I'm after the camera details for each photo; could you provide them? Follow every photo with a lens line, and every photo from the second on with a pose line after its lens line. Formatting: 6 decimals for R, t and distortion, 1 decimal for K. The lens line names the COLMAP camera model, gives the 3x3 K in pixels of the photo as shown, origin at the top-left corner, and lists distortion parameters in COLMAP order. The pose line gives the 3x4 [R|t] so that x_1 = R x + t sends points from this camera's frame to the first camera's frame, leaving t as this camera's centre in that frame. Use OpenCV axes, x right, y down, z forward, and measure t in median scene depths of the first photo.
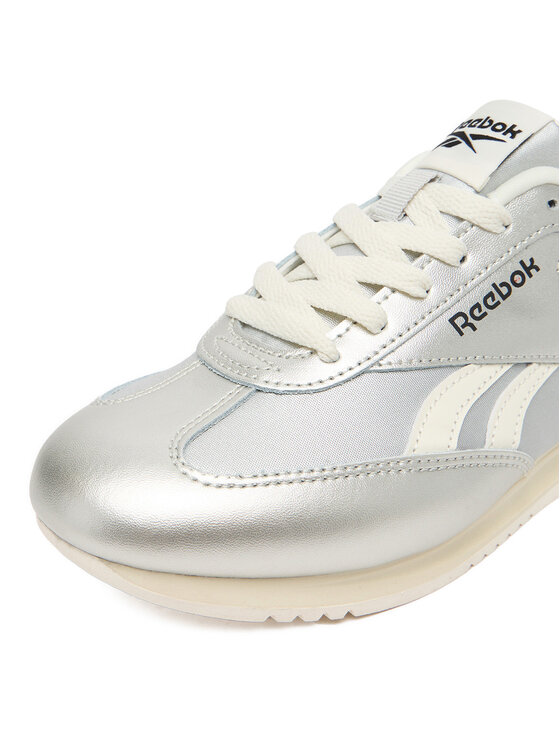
lens RADIAL K [[1095.4, 0, 280.0], [0, 1095.4, 373.0], [0, 0, 1]] dist [-0.016665, -0.054201]
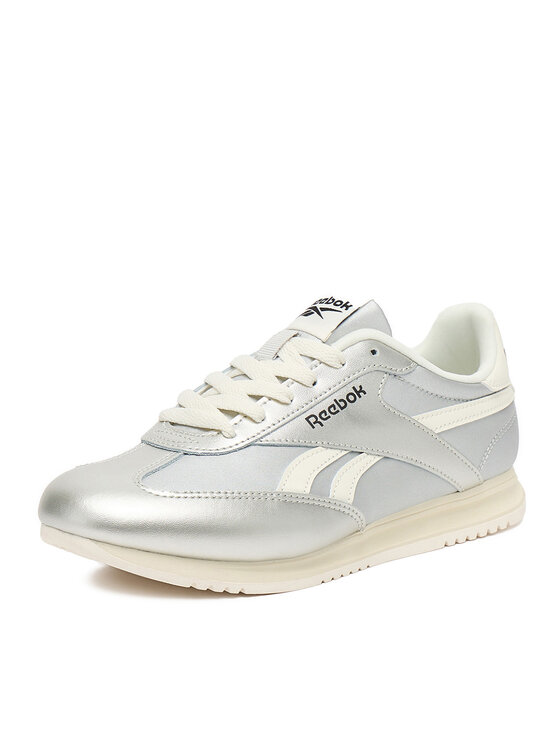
lens RADIAL K [[1502.1, 0, 280.0], [0, 1502.1, 373.0], [0, 0, 1]] dist [0.007242, -0.016168]
pose [[0.996387, 0.008075, 0.084548, -0.063063], [0.011701, 0.972927, -0.230816, 0.378649], [-0.084123, 0.230971, 0.969317, -1.080488]]
